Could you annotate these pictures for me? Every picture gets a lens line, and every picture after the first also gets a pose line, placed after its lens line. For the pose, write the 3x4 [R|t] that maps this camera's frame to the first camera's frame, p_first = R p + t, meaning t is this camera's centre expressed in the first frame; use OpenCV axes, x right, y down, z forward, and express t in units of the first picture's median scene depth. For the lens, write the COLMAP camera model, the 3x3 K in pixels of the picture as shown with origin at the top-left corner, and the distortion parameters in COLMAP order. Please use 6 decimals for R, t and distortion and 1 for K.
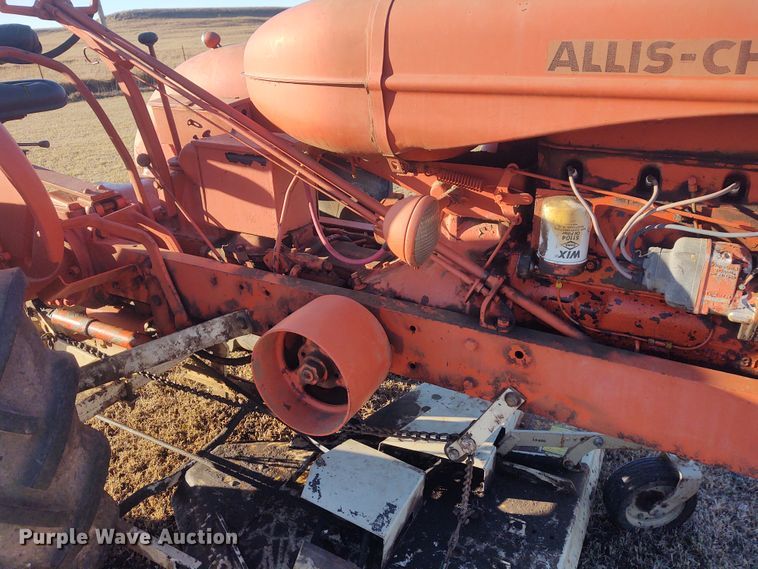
lens RADIAL K [[564.8, 0, 367.7], [0, 564.8, 259.5], [0, 0, 1]] dist [-0.001868, -0.006607]
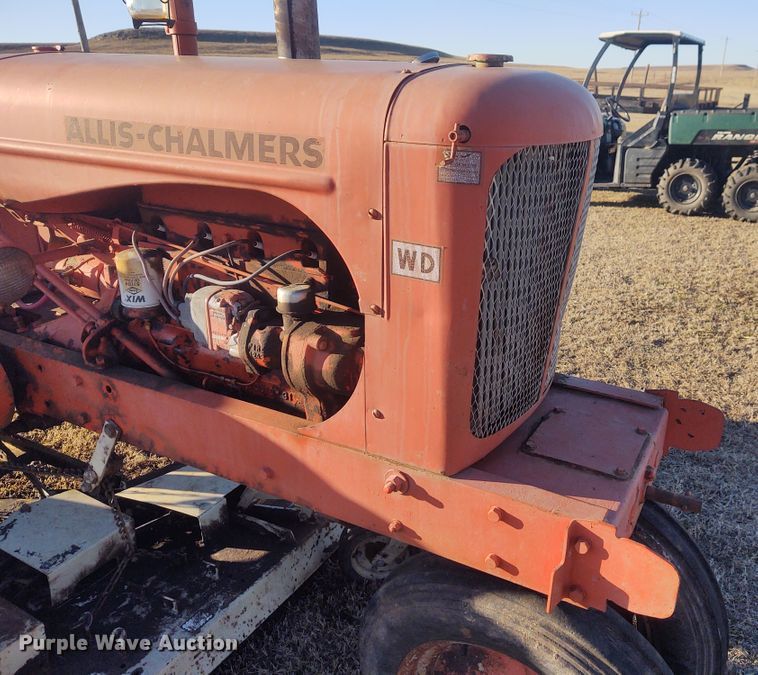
lens RADIAL K [[678.9, 0, 456.6], [0, 678.9, 319.1], [0, 0, 1]] dist [0.056150, -0.060565]
pose [[0.997627, 0.025293, 0.064039, 0.828112], [-0.024034, 0.999504, -0.020347, 0.039824], [-0.064522, 0.018760, 0.997740, -0.381469]]
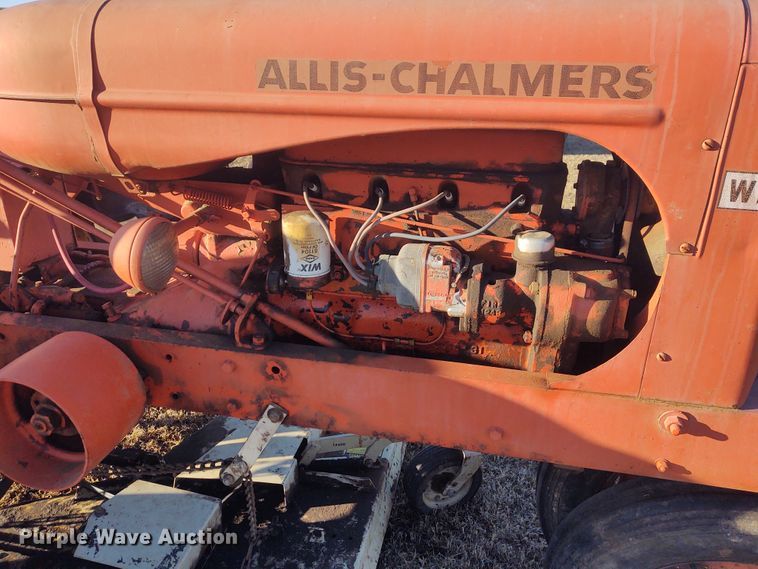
lens RADIAL K [[560.5, 0, 388.0], [0, 560.5, 268.0], [0, 0, 1]] dist [0.004938, -0.006908]
pose [[0.951104, -0.083090, 0.297484, 0.169810], [0.084000, 0.996418, 0.009747, -0.004988], [-0.297228, 0.015718, 0.954677, -0.011408]]
